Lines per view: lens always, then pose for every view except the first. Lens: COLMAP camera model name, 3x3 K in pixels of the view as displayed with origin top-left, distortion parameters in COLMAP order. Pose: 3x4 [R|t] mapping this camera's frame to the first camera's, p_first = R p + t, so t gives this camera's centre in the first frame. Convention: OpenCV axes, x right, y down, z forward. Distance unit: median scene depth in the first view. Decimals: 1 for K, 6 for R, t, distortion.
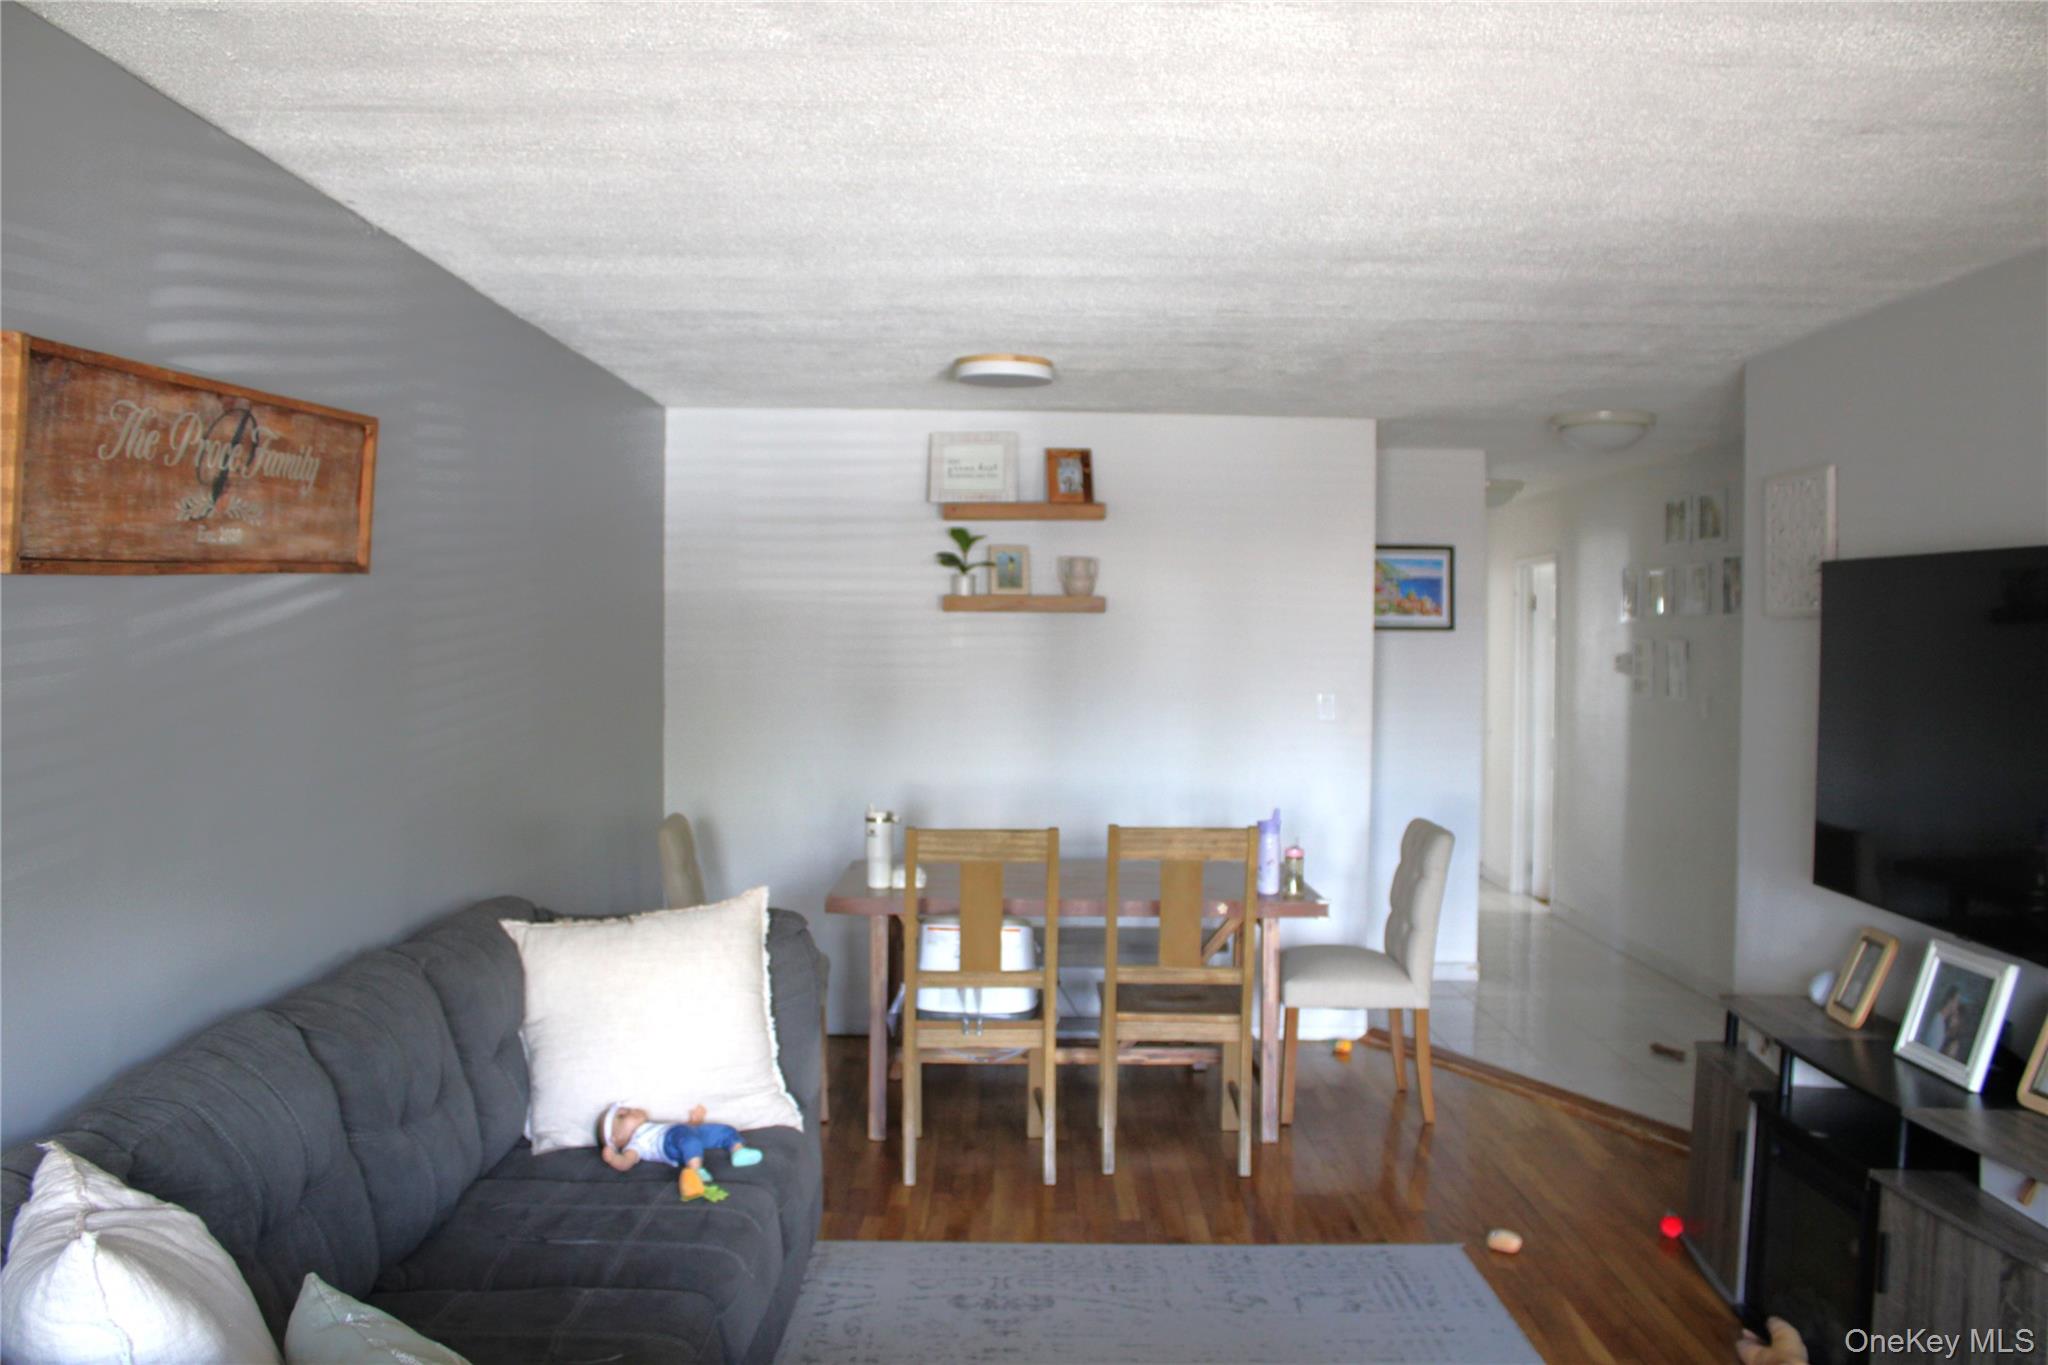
lens RADIAL K [[1711.3, 0, 1024.0], [0, 1711.3, 682.5], [0, 0, 1]] dist [-0.151969, 0.148333]
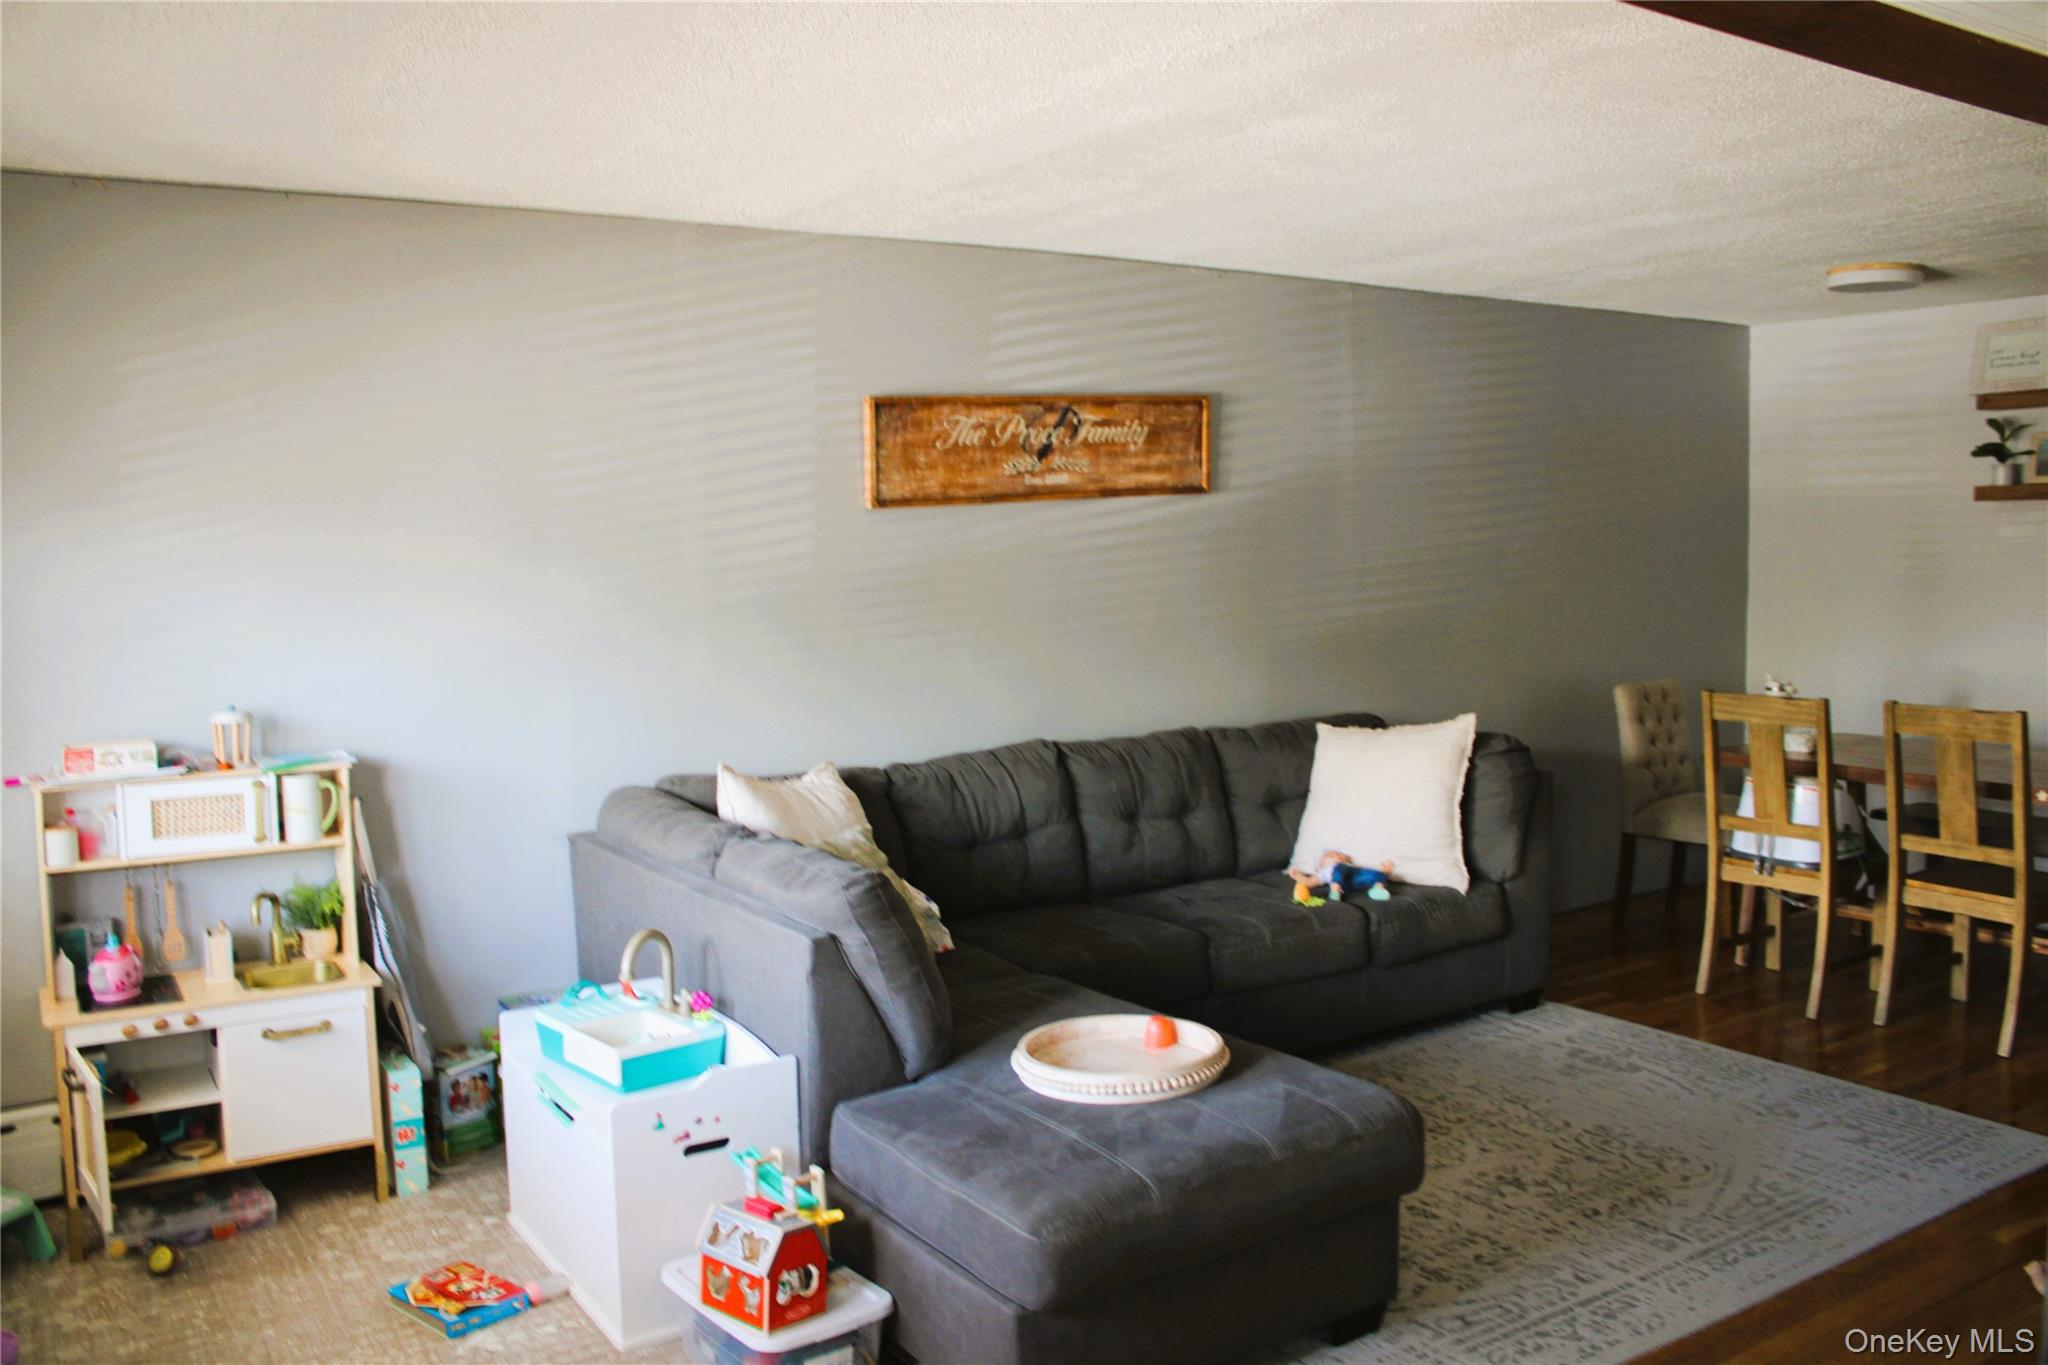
lens RADIAL K [[1711.3, 0, 1024.0], [0, 1711.3, 682.5], [0, 0, 1]] dist [-0.151969, 0.148333]
pose [[0.545275, 0.059107, -0.836171, 0.891188], [-0.005679, 0.997749, 0.066825, 0.007313], [0.838238, -0.031689, 0.544383, -0.037282]]
